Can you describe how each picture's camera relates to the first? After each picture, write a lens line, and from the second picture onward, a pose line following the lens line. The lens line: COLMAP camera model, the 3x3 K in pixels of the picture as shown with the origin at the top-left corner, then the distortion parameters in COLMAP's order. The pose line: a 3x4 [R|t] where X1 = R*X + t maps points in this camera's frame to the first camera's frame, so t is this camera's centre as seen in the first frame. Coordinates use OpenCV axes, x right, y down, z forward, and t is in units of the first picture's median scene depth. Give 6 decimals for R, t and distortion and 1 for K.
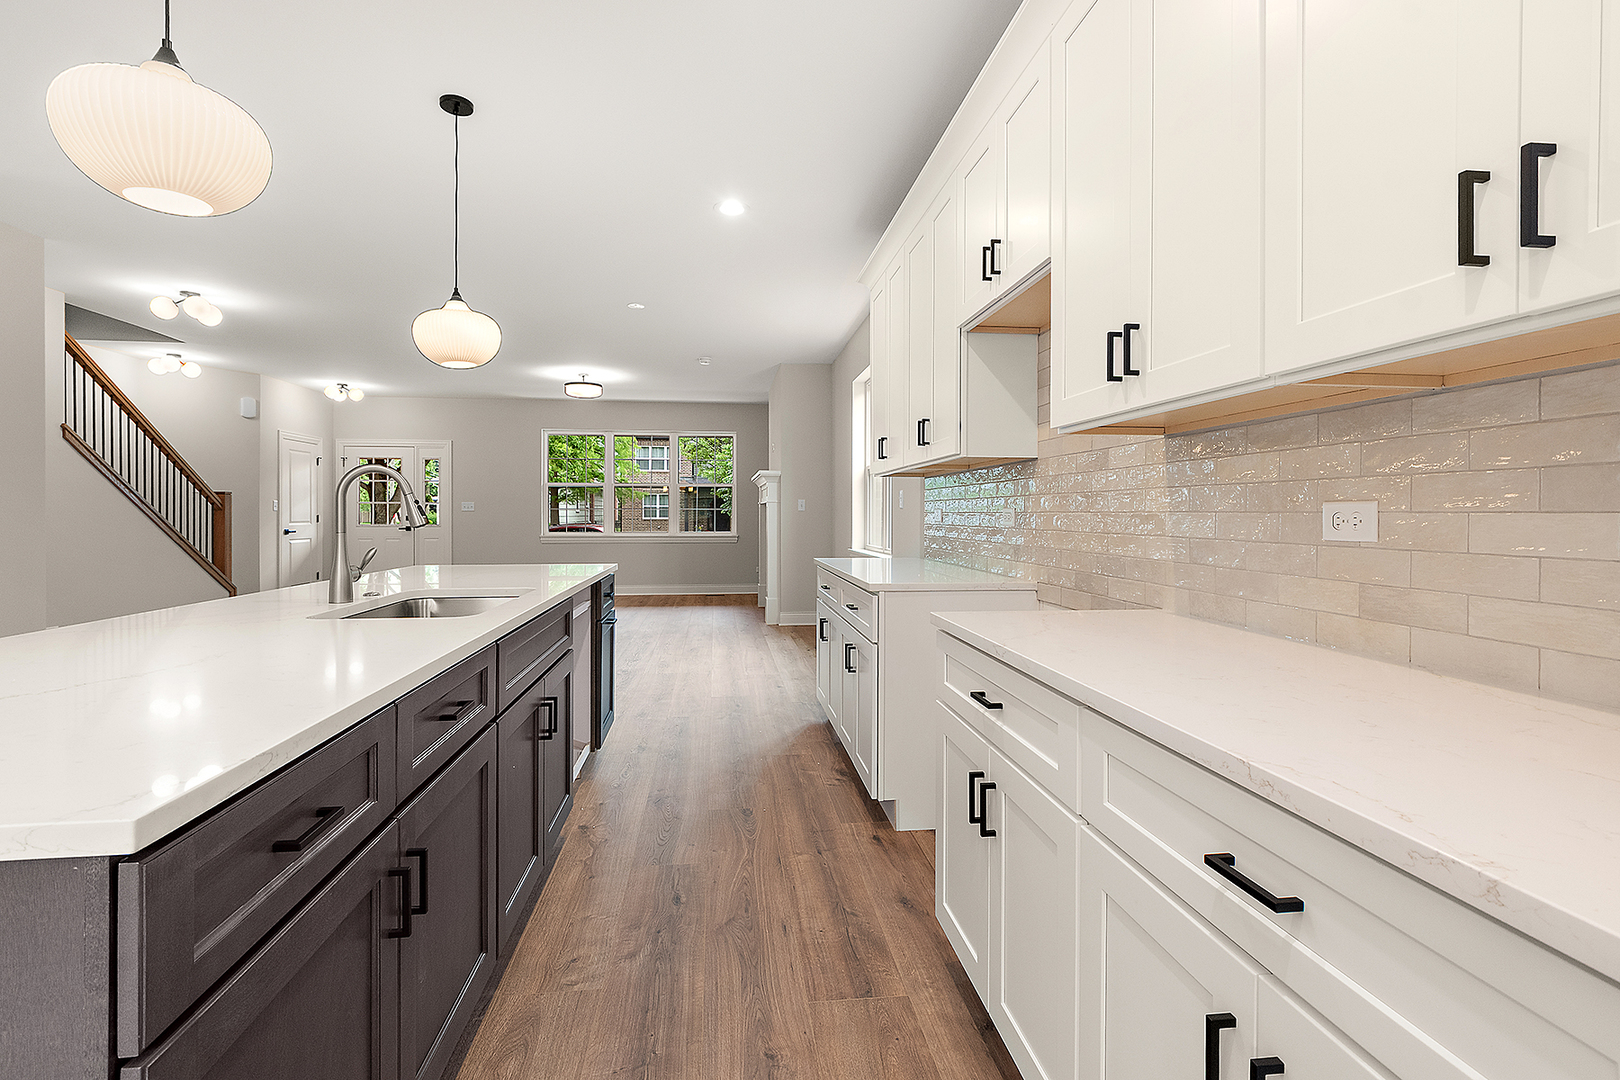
lens RADIAL K [[730.3, 0, 809.8], [0, 730.3, 509.9], [0, 0, 1]] dist [-0.007157, -0.000770]
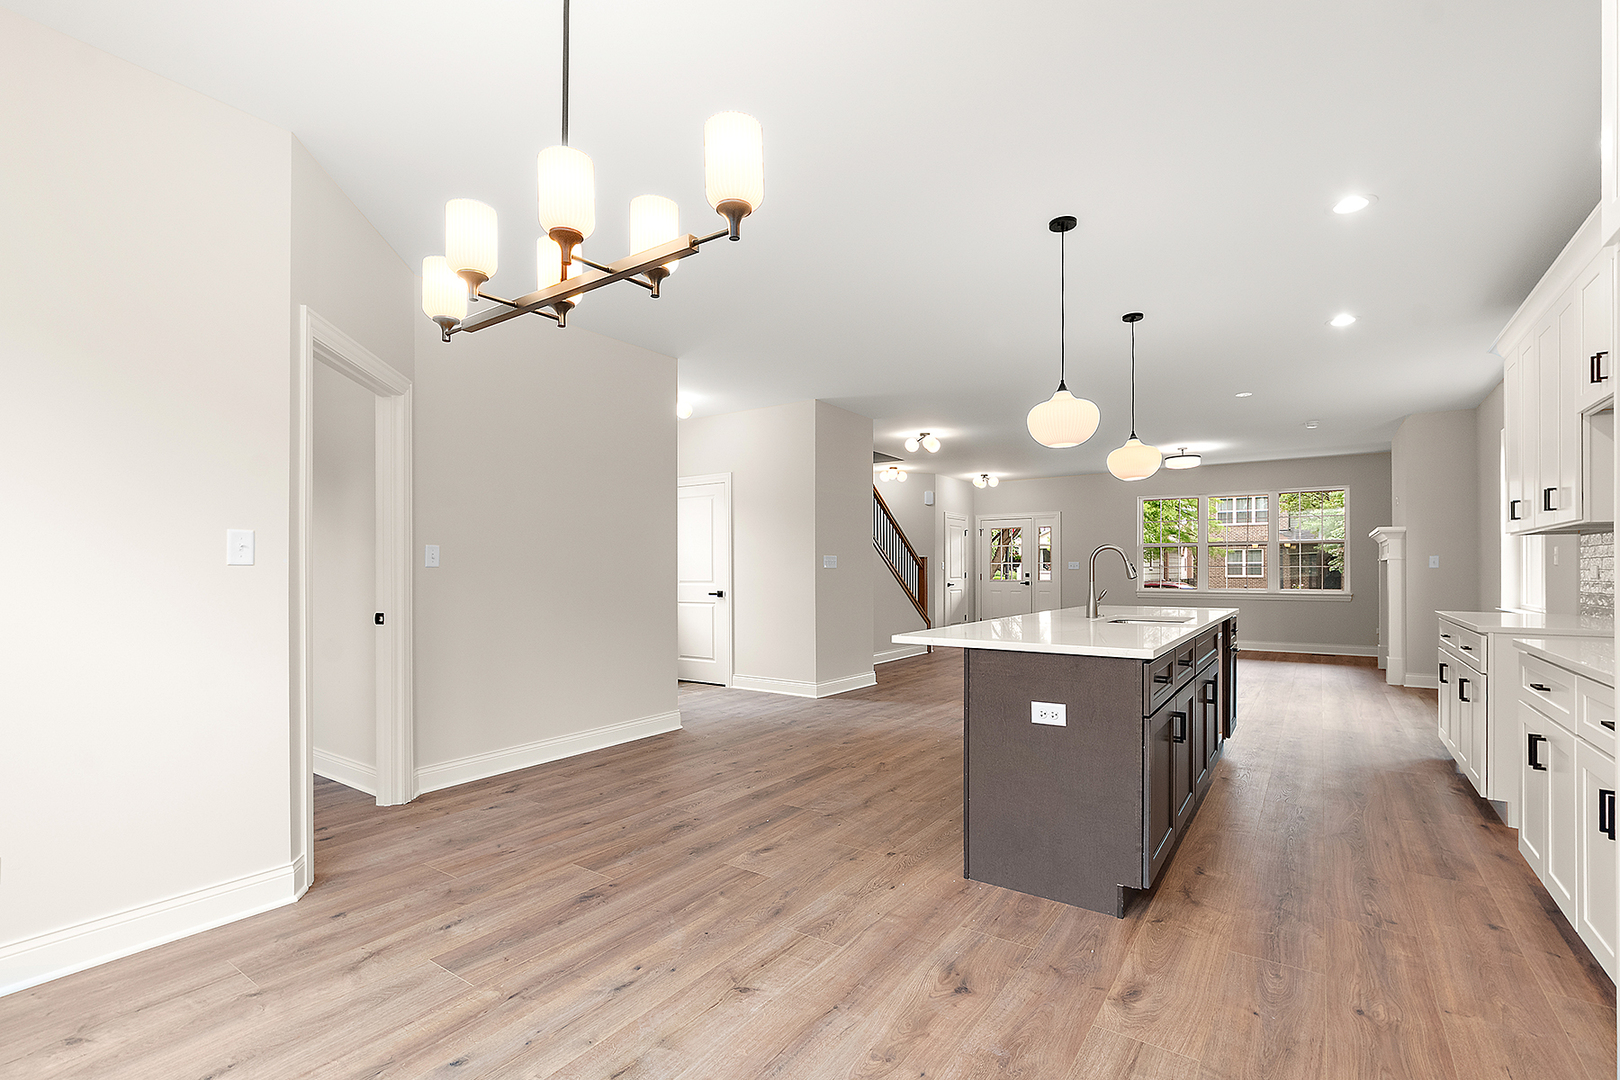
lens RADIAL K [[733.2, 0, 807.7], [0, 733.2, 567.6], [0, 0, 1]] dist [-0.002332, 0.000034]
pose [[0.739514, -0.005083, -0.673122, 0.029574], [0.004837, 0.999986, -0.002237, -0.001135], [0.673124, -0.001602, 0.739528, -0.273521]]
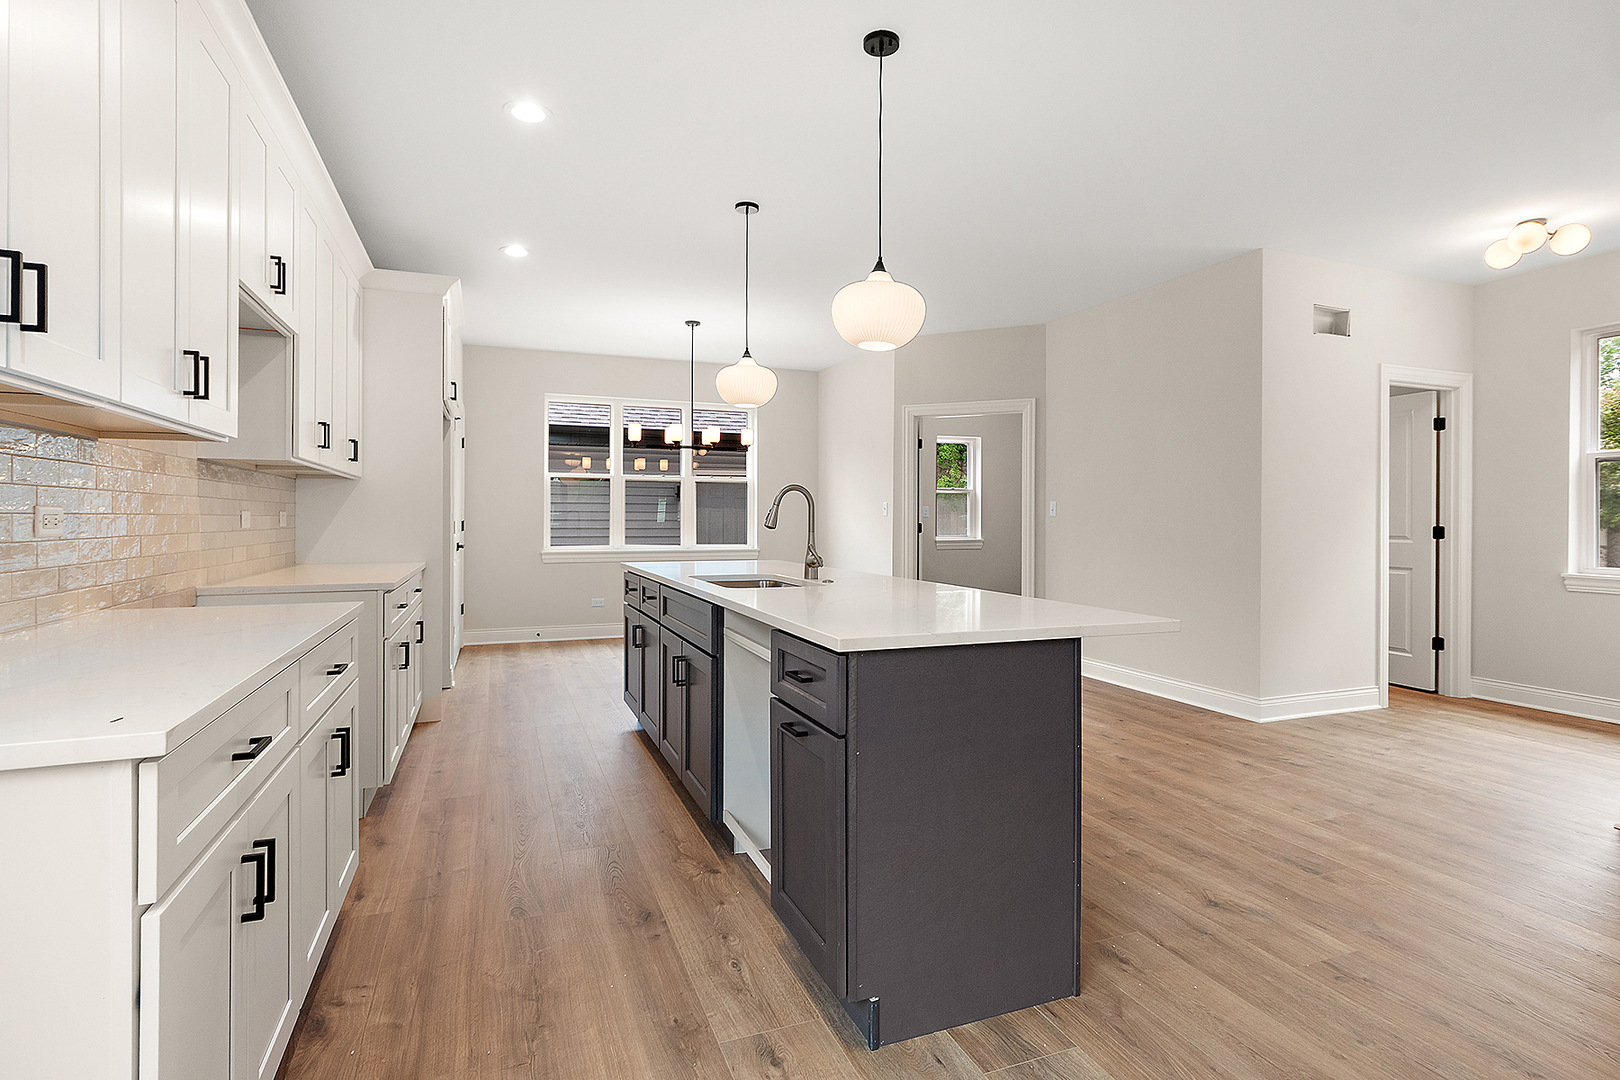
lens RADIAL K [[792.5, 0, 798.9], [0, 792.5, 522.4], [0, 0, 1]] dist [0.000161, -0.000298]
pose [[-0.971173, -0.005862, -0.238303, -0.068829], [-0.006104, 0.999981, 0.000276, 0.003390], [0.238297, 0.001723, -0.971191, 0.754319]]
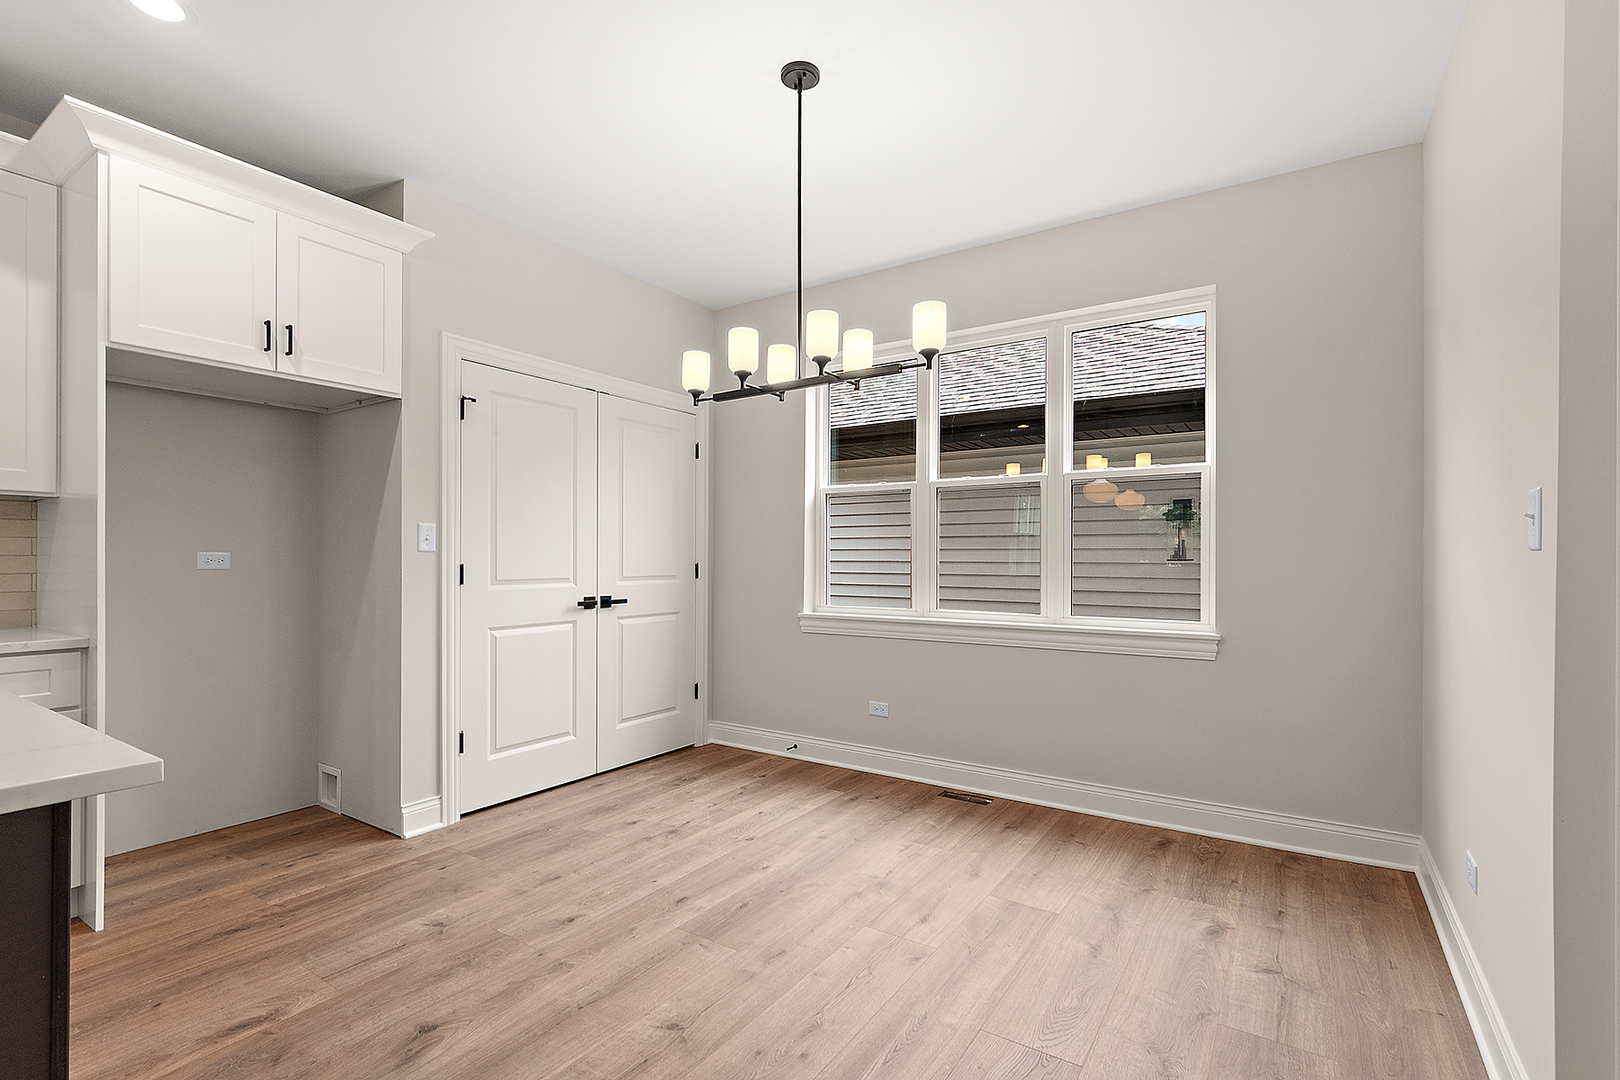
lens RADIAL K [[733.2, 0, 807.7], [0, 733.2, 567.6], [0, 0, 1]] dist [-0.002332, 0.000034]
pose [[-0.755564, -0.012681, 0.654952, -0.391317], [-0.006292, 0.999907, 0.012101, -0.000740], [-0.655045, 0.005022, -0.755573, 0.089759]]
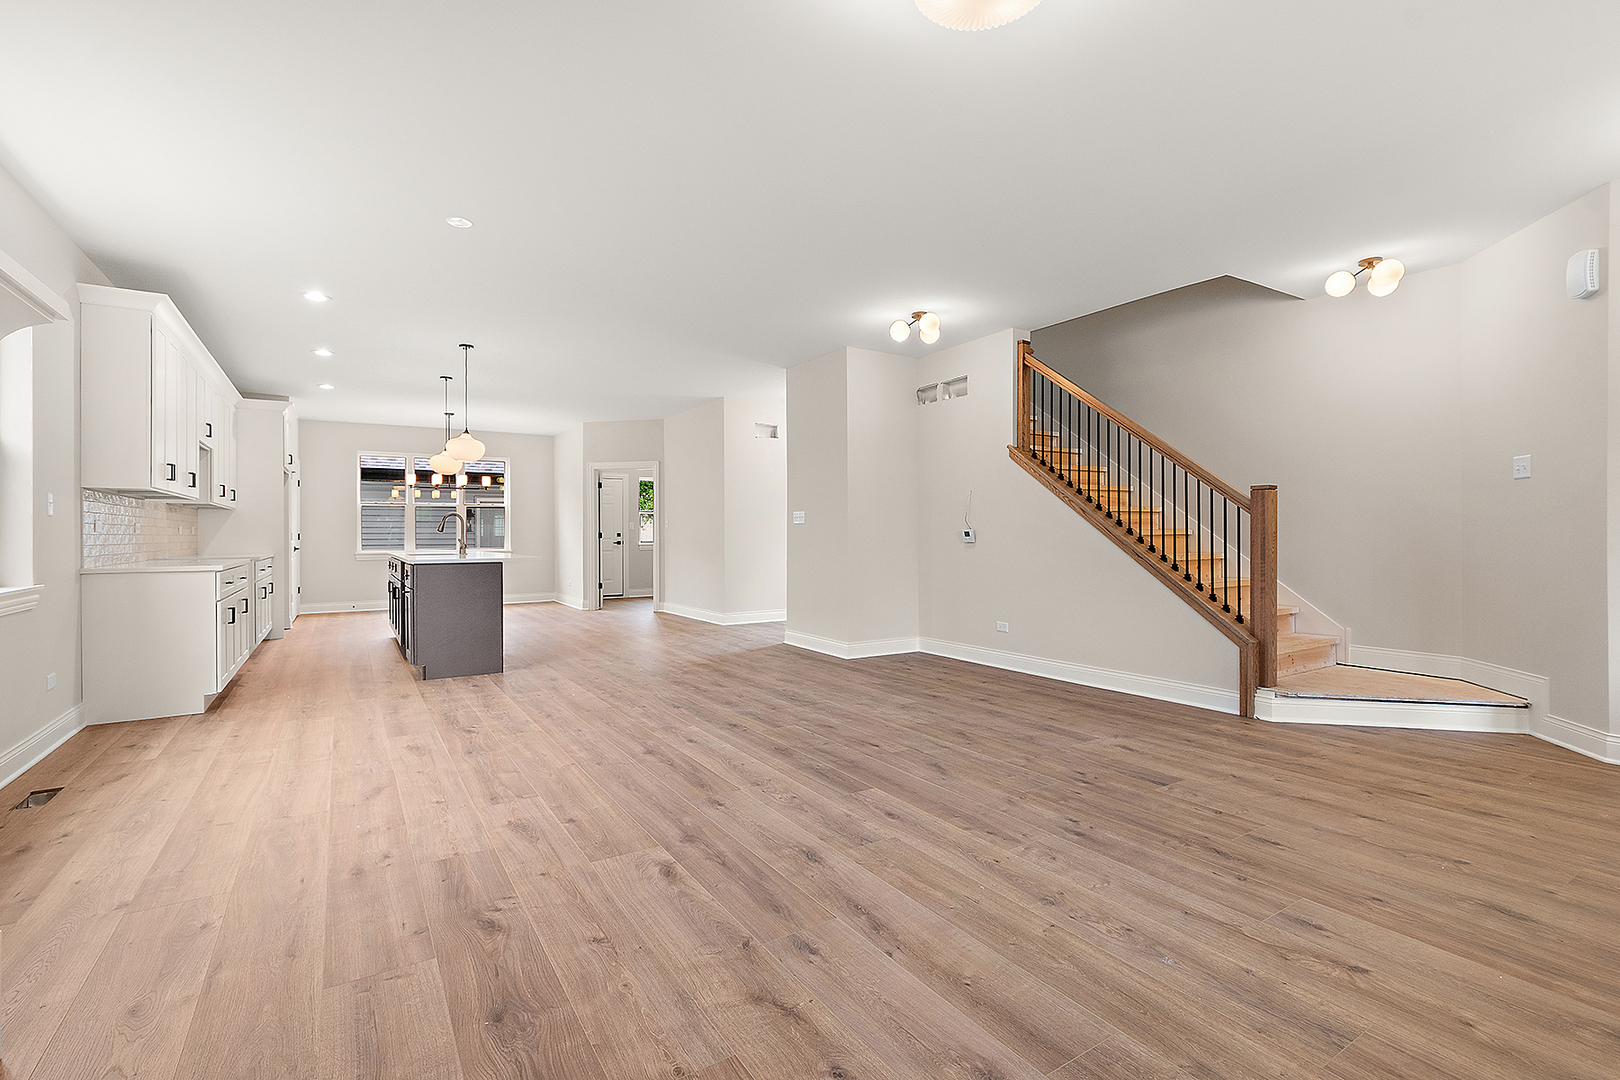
lens RADIAL K [[731.6, 0, 801.6], [0, 731.6, 531.2], [0, 0, 1]] dist [-0.003841, 0.001089]
pose [[-0.908043, -0.000698, -0.418876, -0.192881], [0.003633, 0.999948, -0.009543, 0.017816], [0.418861, -0.010187, -0.907993, 1.407331]]
